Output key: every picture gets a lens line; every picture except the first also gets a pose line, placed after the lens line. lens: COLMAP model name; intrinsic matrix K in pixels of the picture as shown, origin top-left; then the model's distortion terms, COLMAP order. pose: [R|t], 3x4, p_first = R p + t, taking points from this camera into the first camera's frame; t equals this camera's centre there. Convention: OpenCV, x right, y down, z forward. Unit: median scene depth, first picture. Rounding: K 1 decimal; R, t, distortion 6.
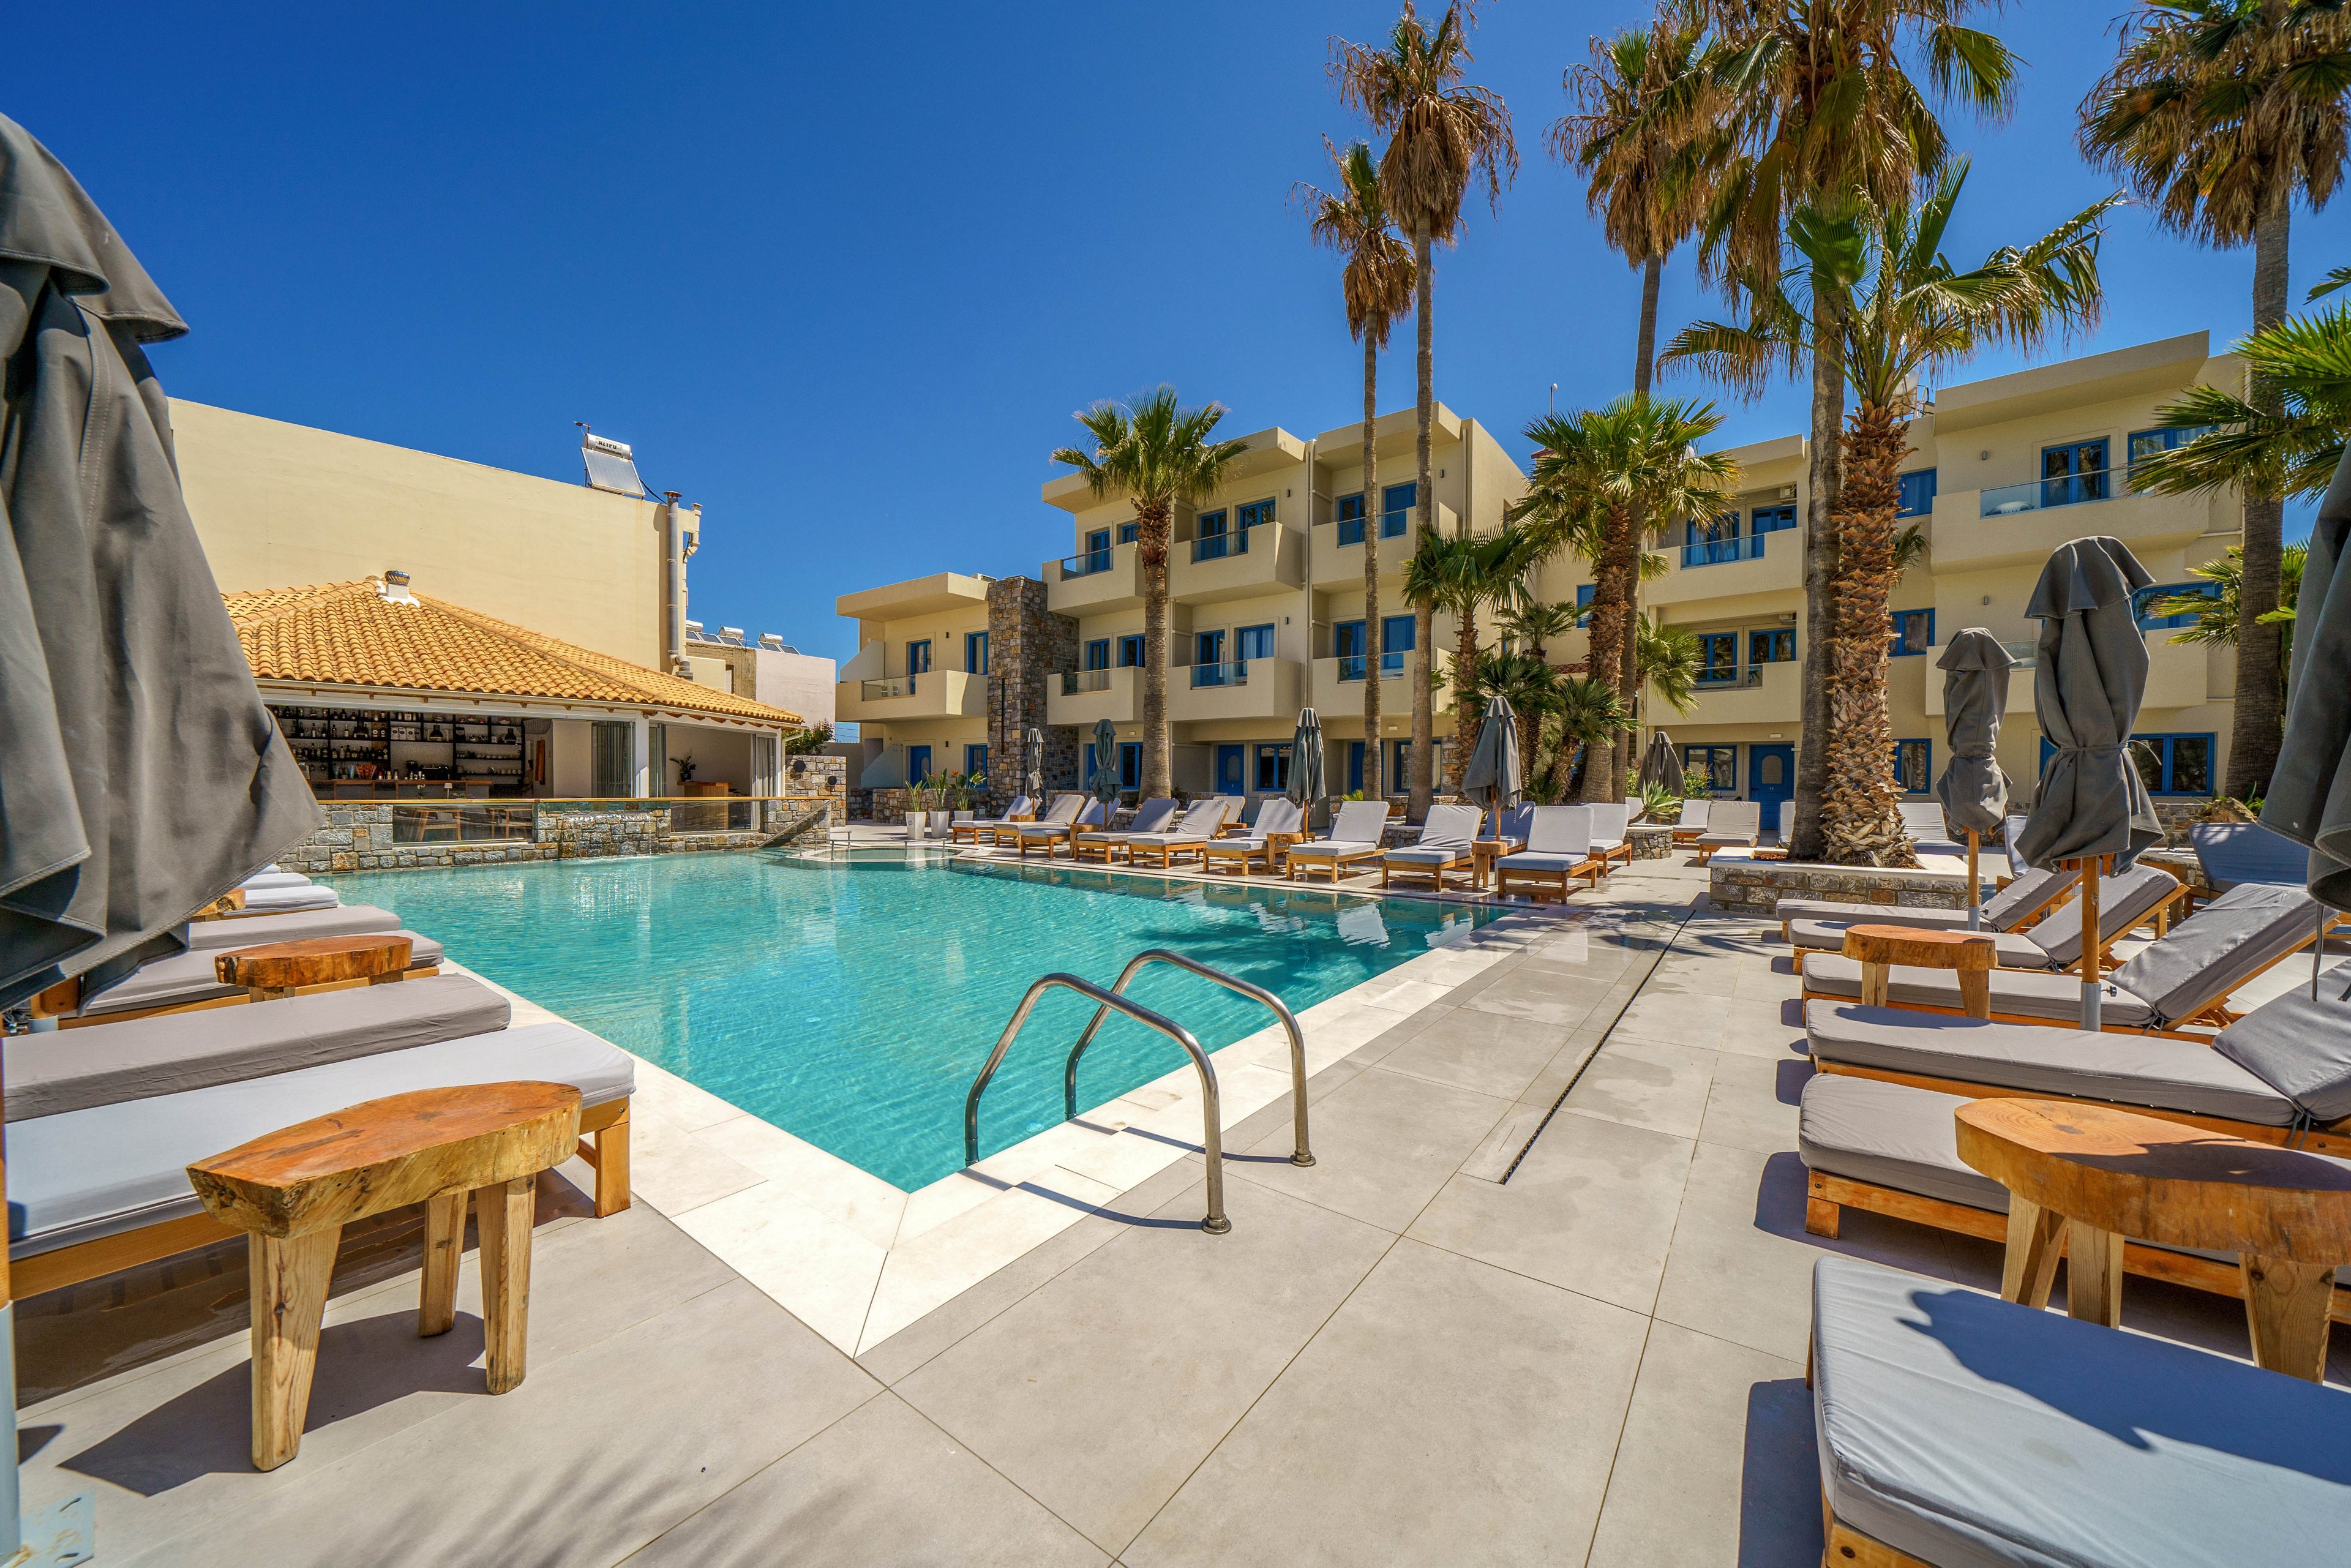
lens RADIAL K [[815.3, 0, 1175.5], [0, 815.3, 784.0], [0, 0, 1]] dist [-0.043962, 0.000013]
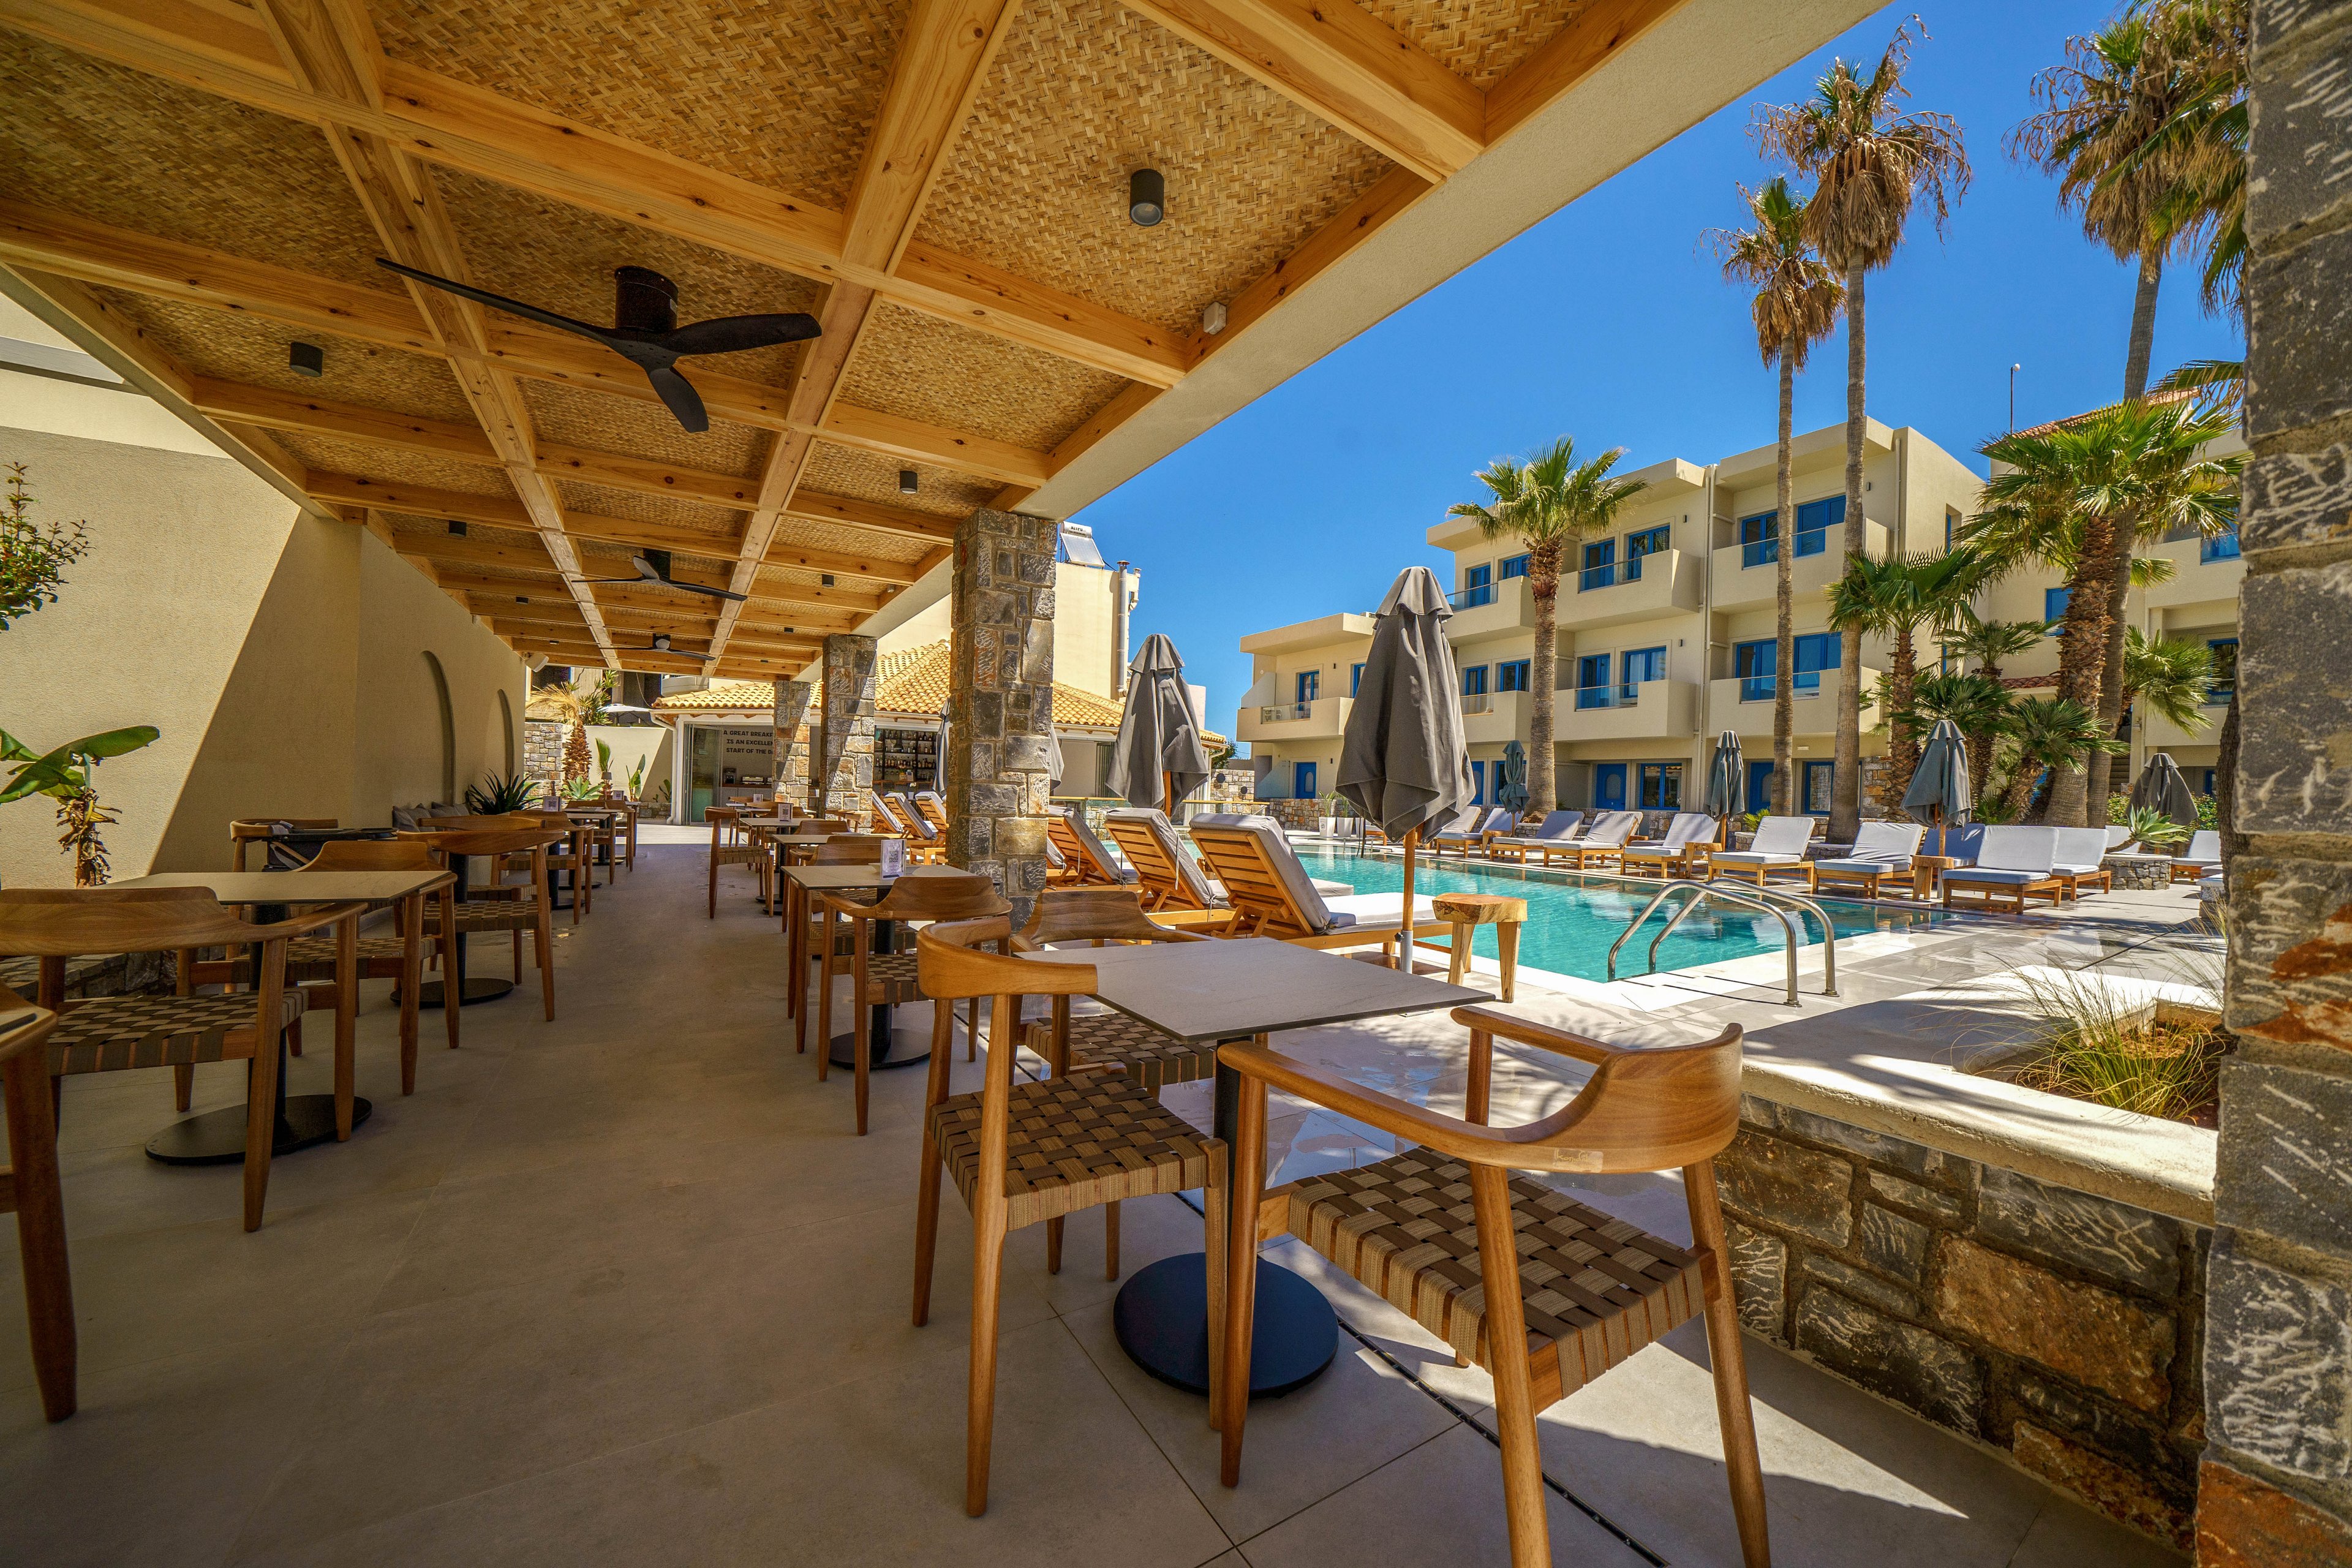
lens RADIAL K [[811.5, 0, 1149.1], [0, 811.5, 793.6], [0, 0, 1]] dist [-0.042680, 0.003558]
pose [[0.920598, 0.021933, -0.389894, -0.101776], [-0.025706, 0.999660, -0.004461, 0.012316], [0.389664, 0.014130, 0.920849, -0.216008]]
